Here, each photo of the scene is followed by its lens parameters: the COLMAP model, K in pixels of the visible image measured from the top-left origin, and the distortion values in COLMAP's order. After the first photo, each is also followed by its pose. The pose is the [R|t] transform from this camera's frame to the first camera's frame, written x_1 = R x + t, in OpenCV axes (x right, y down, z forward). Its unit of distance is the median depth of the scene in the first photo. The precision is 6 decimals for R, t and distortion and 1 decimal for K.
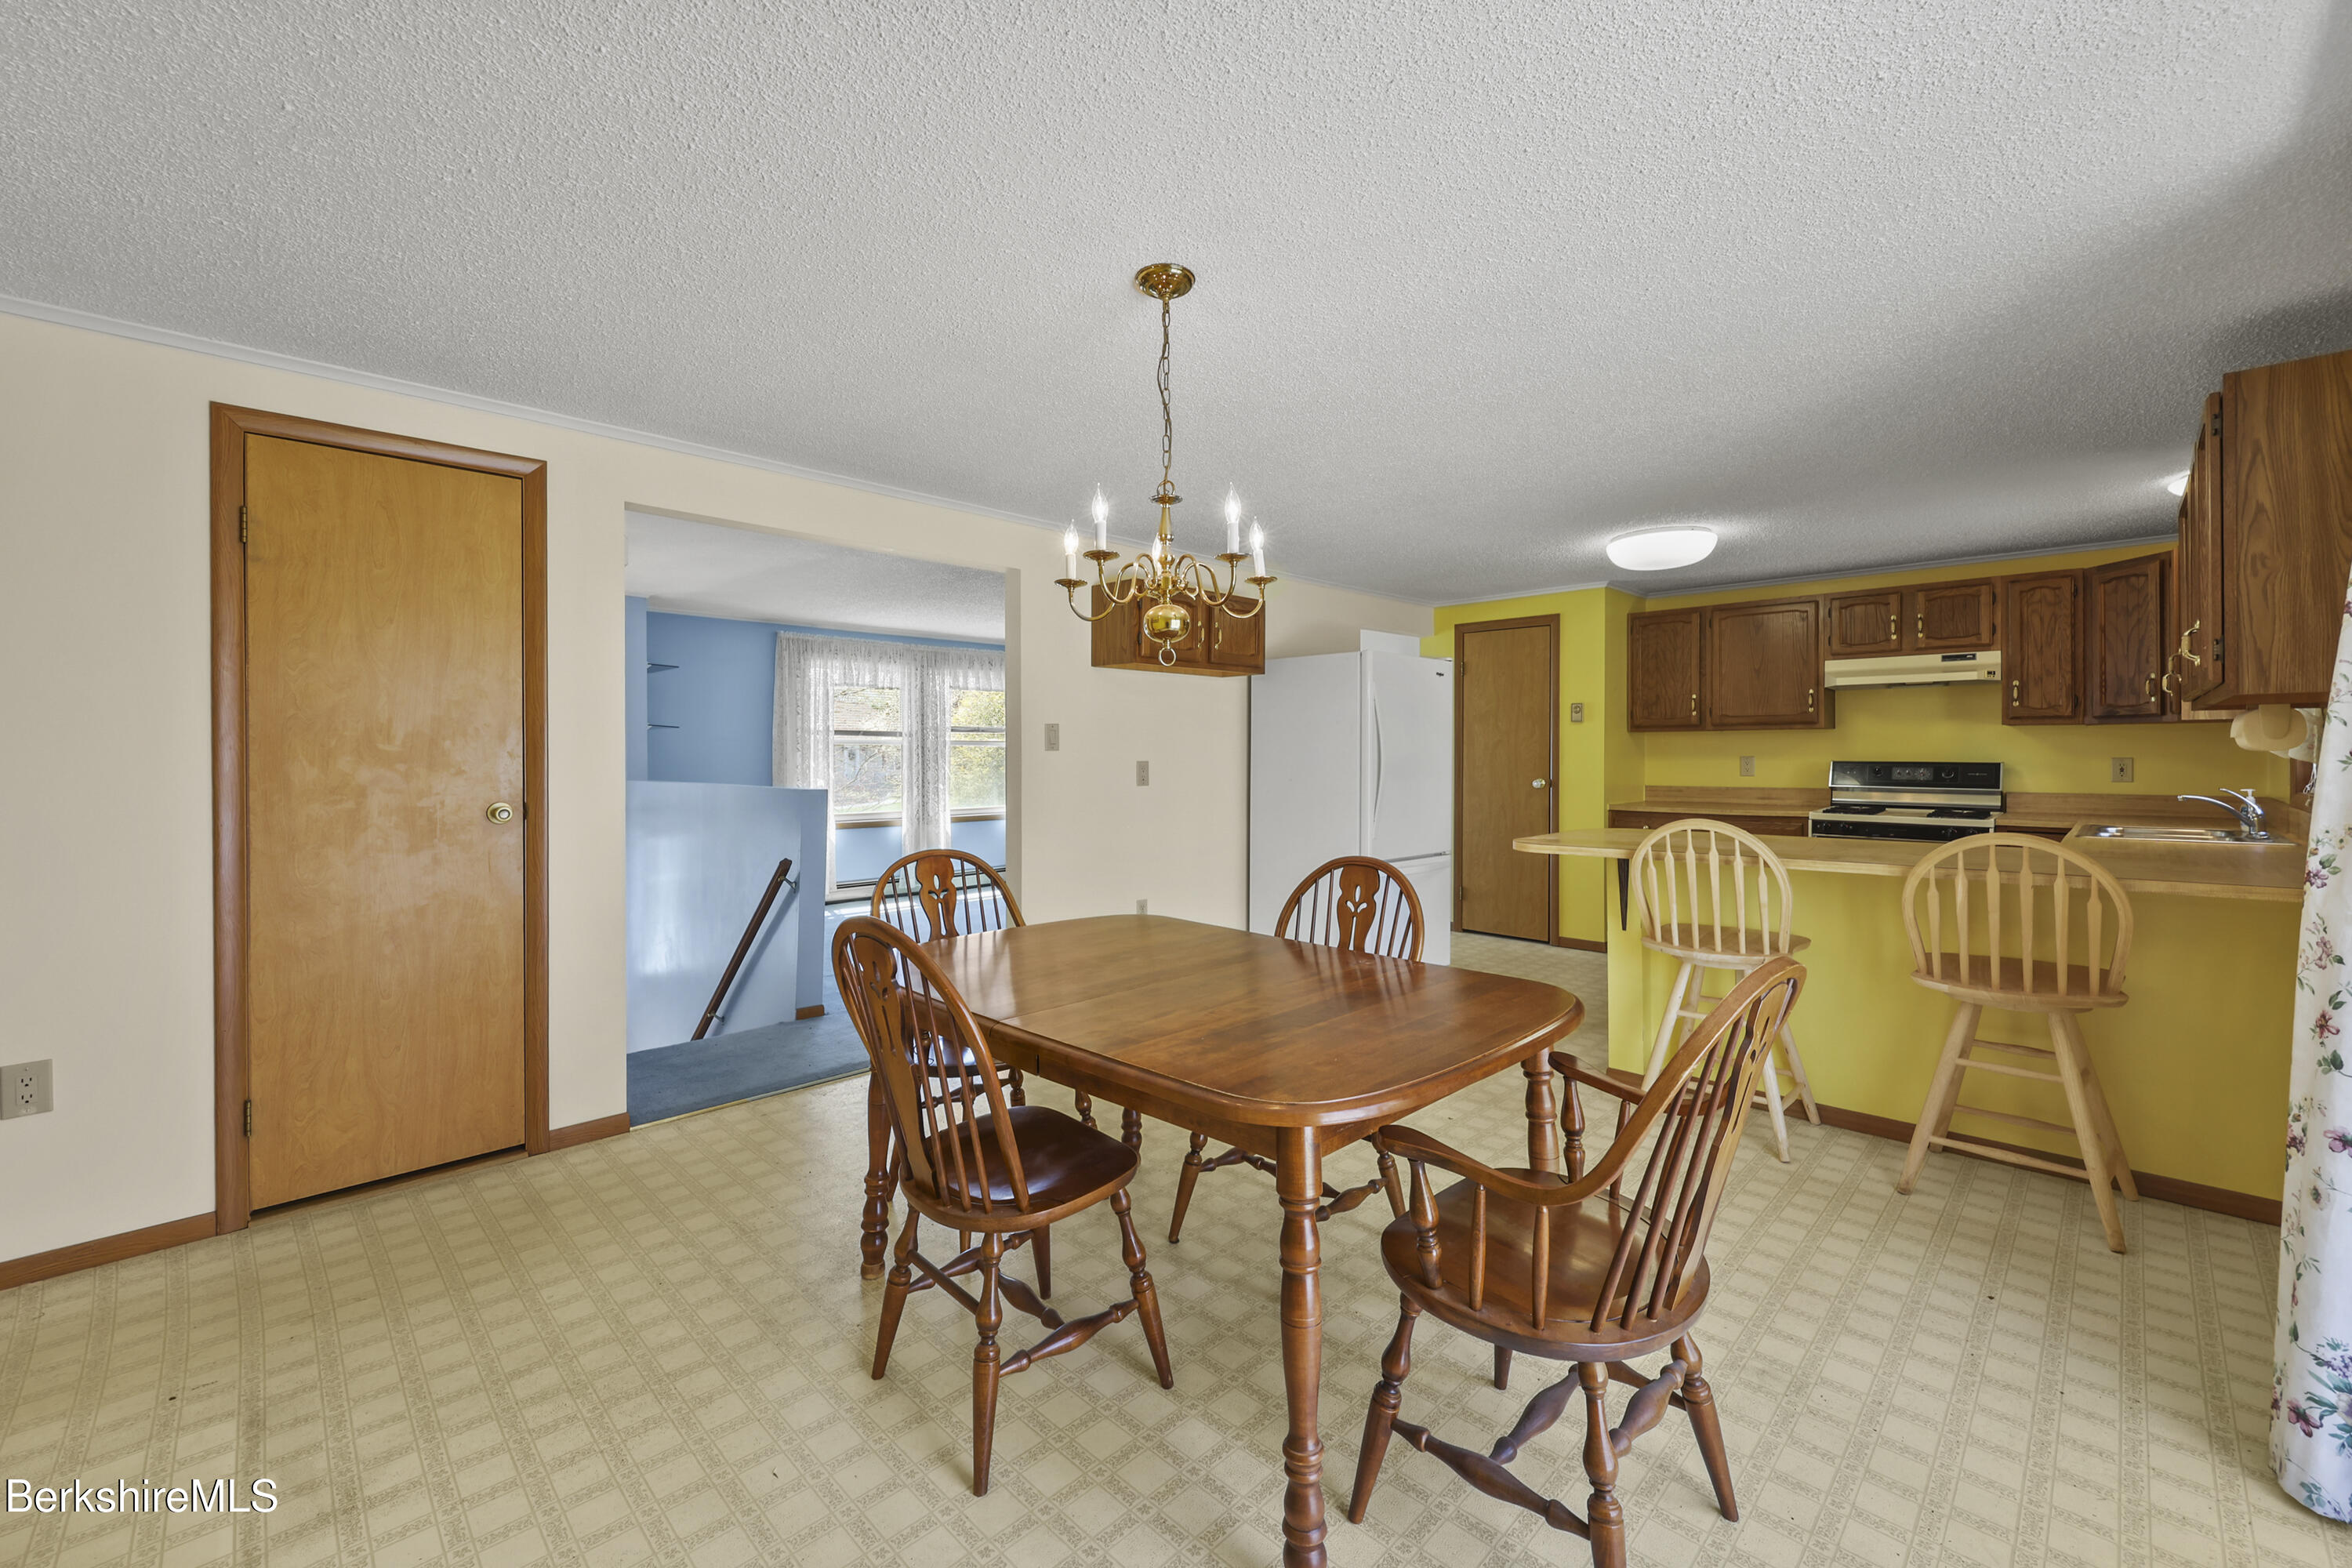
lens RADIAL K [[957.3, 0, 1187.9], [0, 957.3, 758.5], [0, 0, 1]] dist [-0.000423, -0.000896]
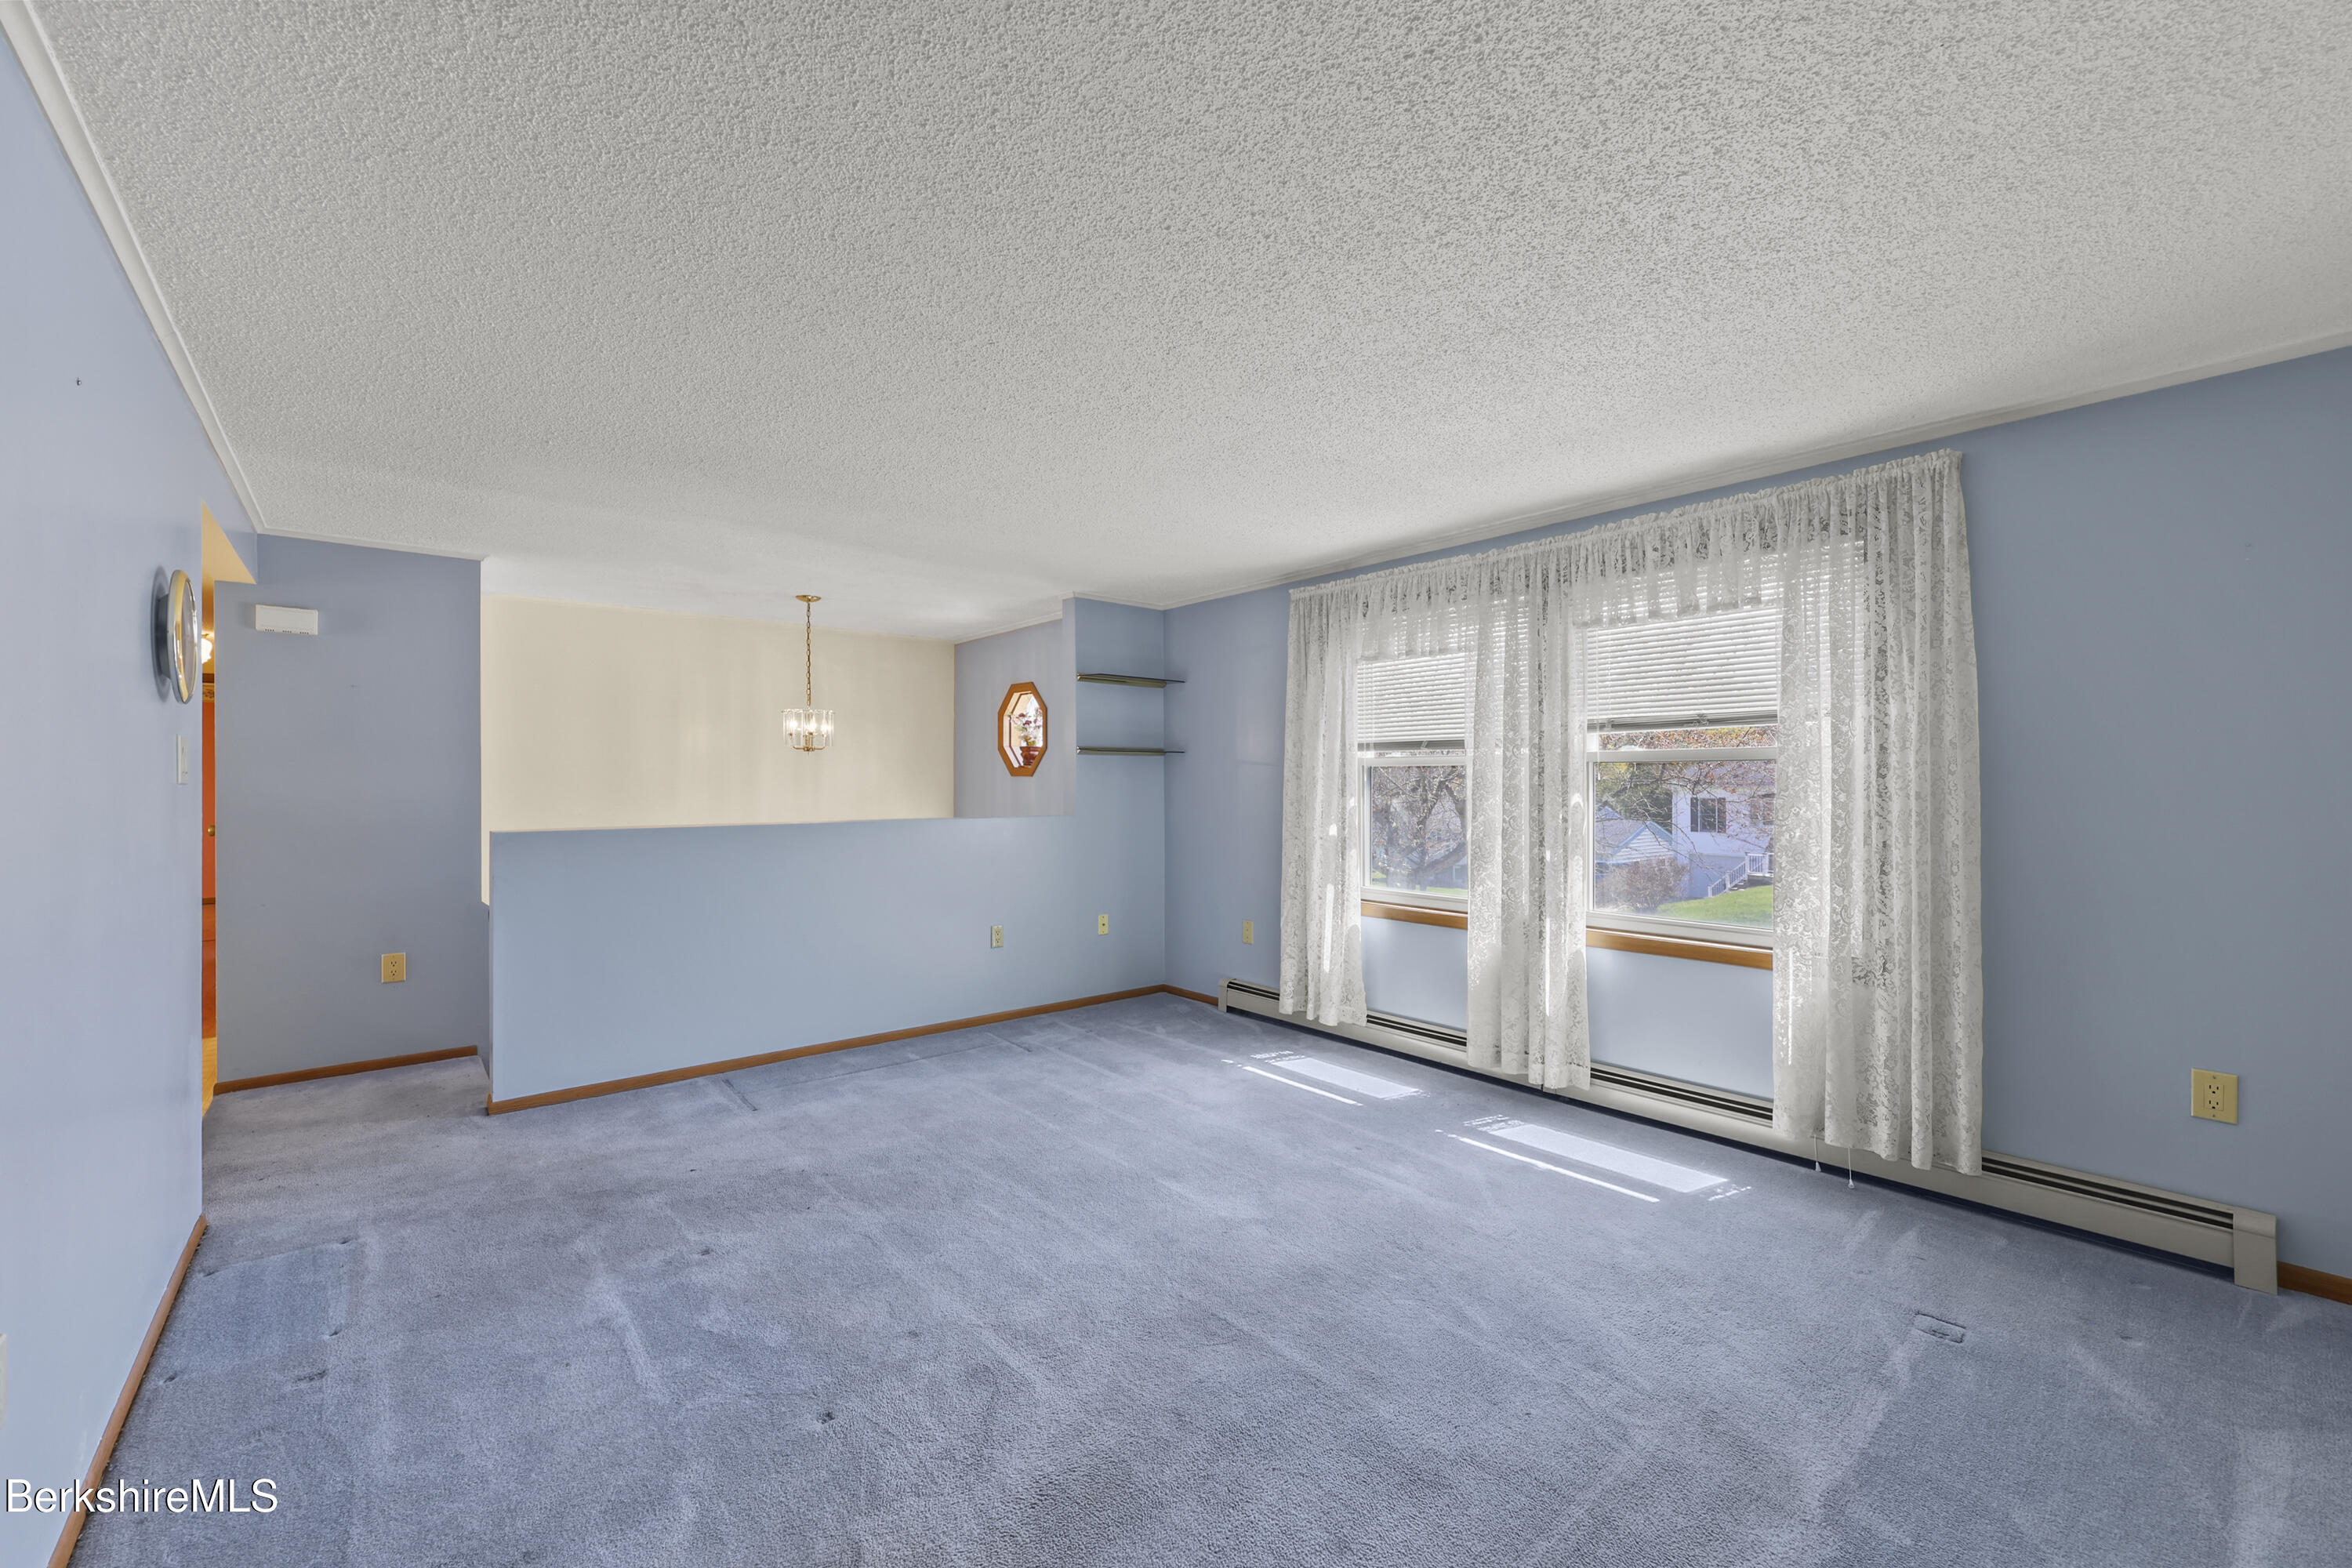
lens RADIAL K [[957.3, 0, 1181.0], [0, 957.3, 784.6], [0, 0, 1]] dist [-0.000423, -0.000896]
pose [[-0.094535, 0.004639, -0.995511, 0.297234], [-0.002821, 0.999984, 0.004928, -0.010154], [0.995518, 0.003274, -0.094520, 1.377994]]
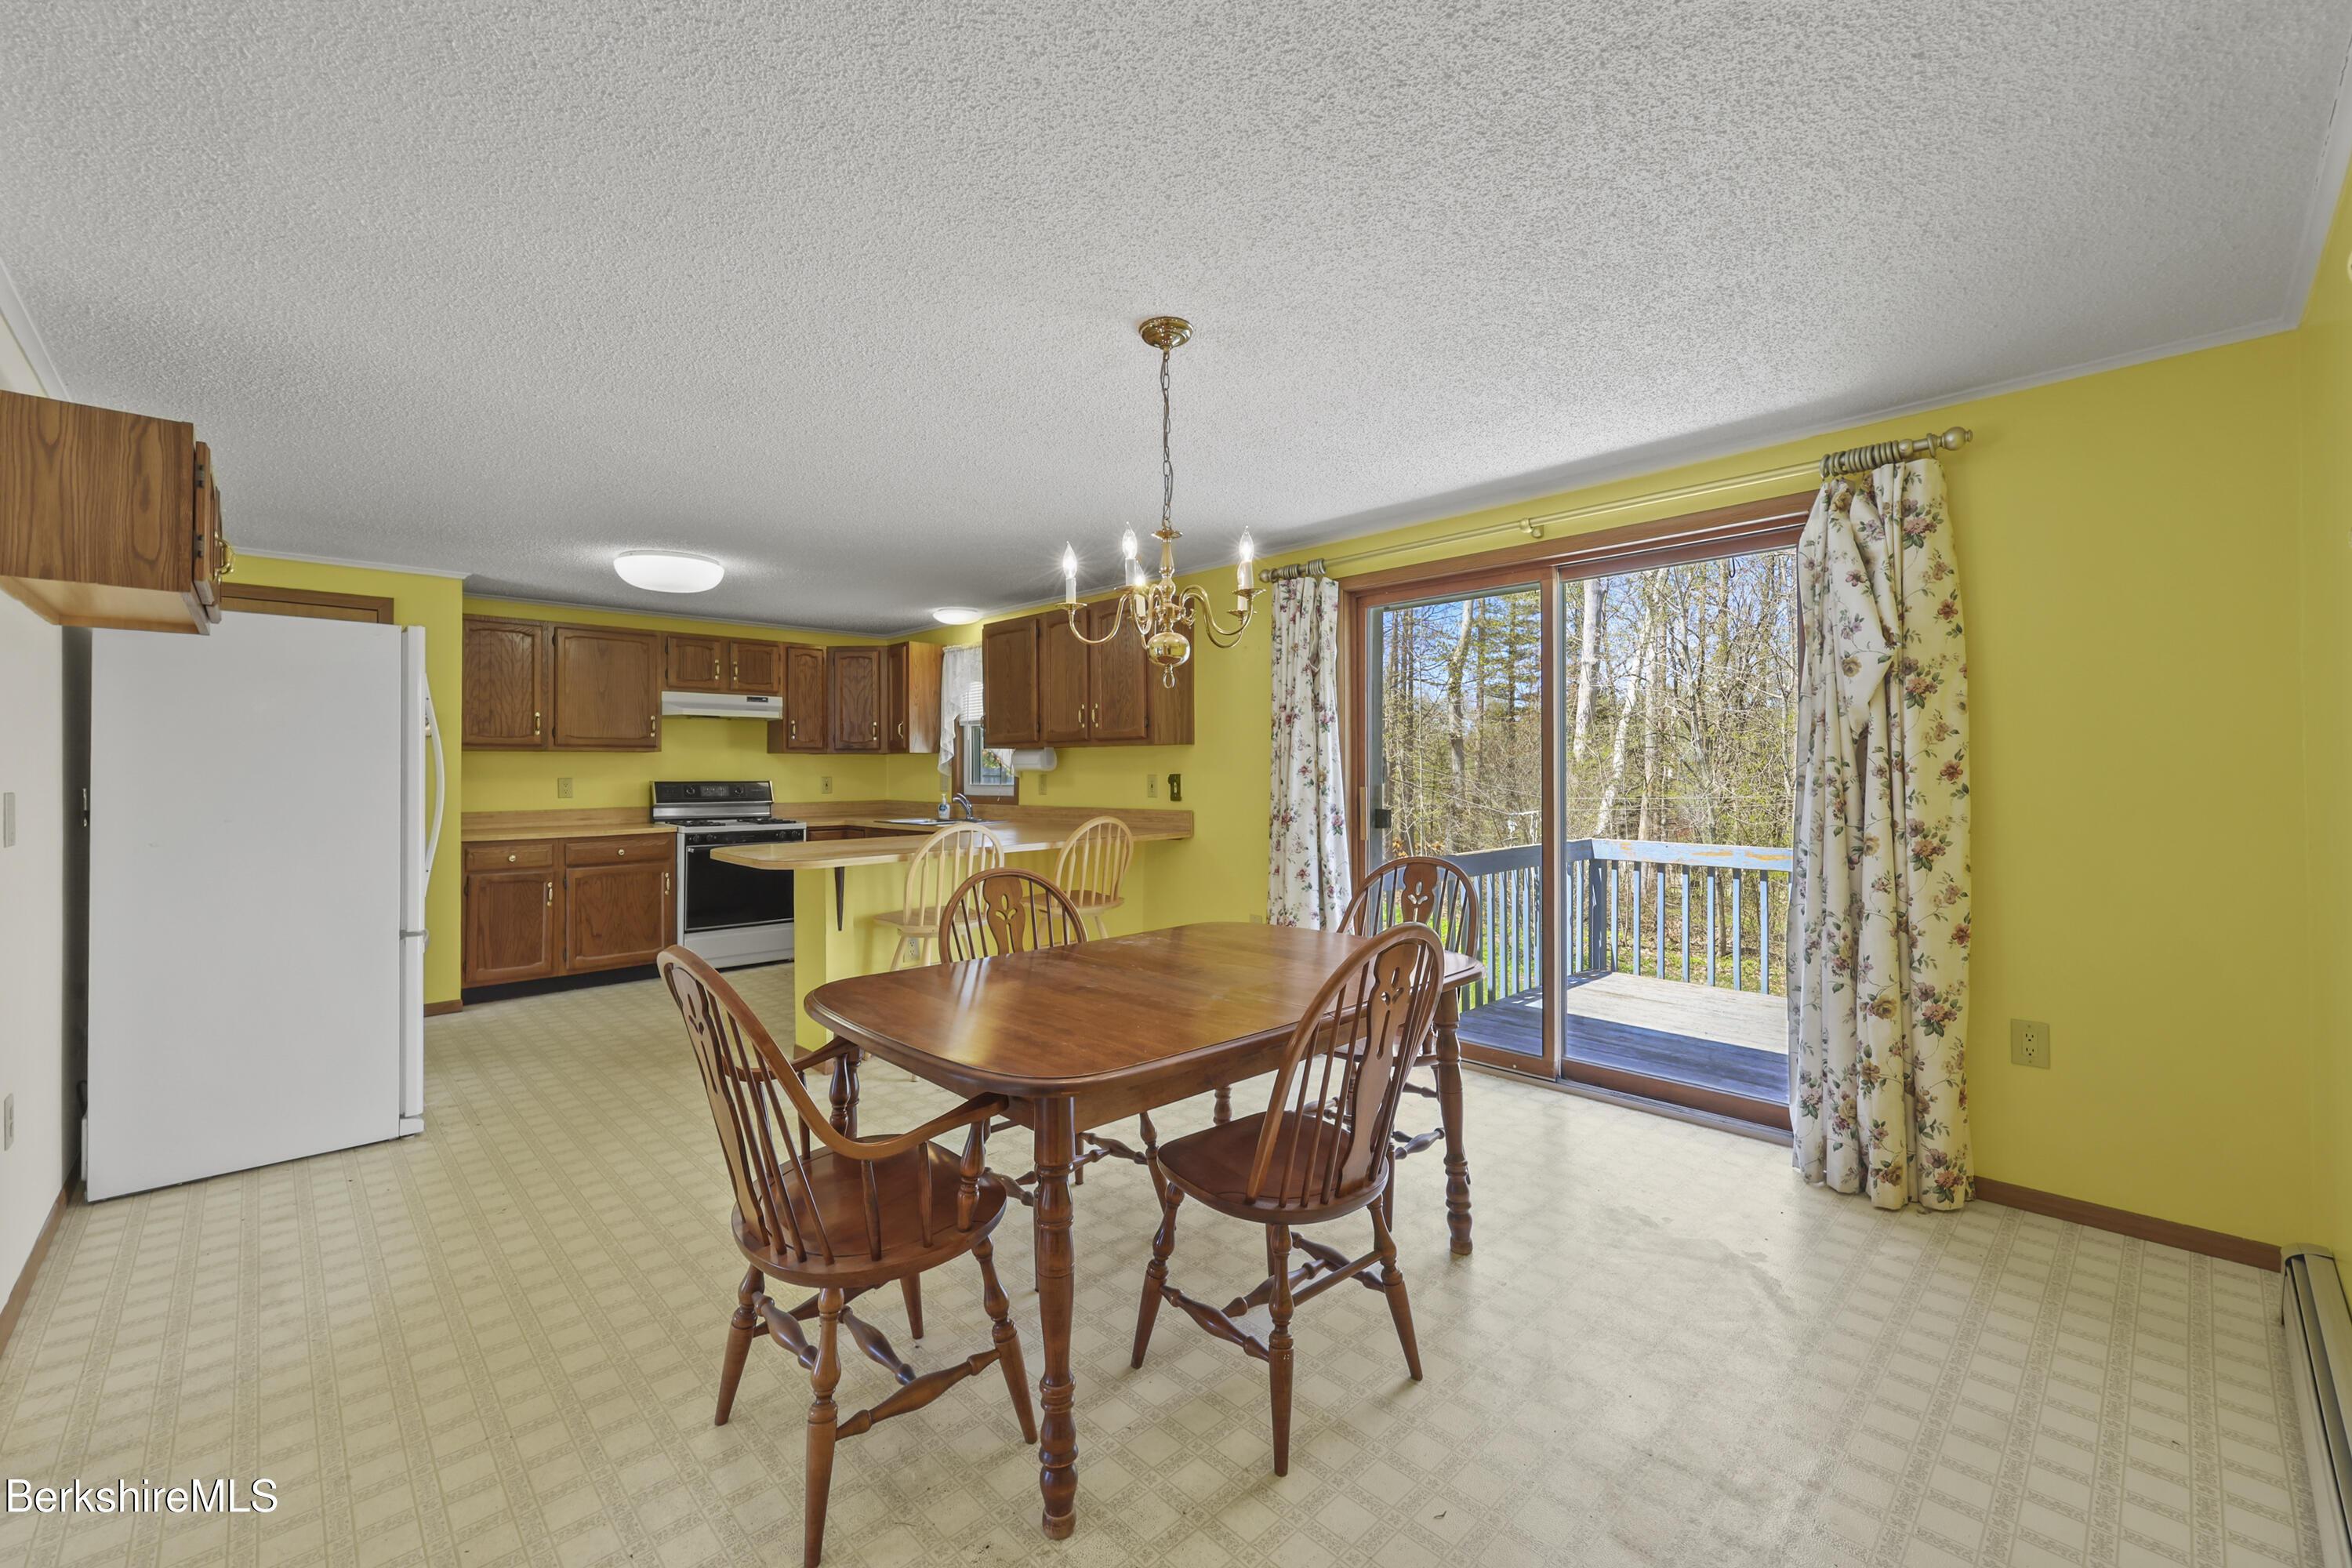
lens RADIAL K [[957.3, 0, 1167.6], [0, 957.3, 765.6], [0, 0, 1]] dist [-0.000423, -0.000896]
pose [[0.034324, 0.008048, 0.999378, -0.443324], [0.011574, 0.999897, -0.008450, 0.000521], [-0.999344, 0.011856, 0.034228, 0.390347]]
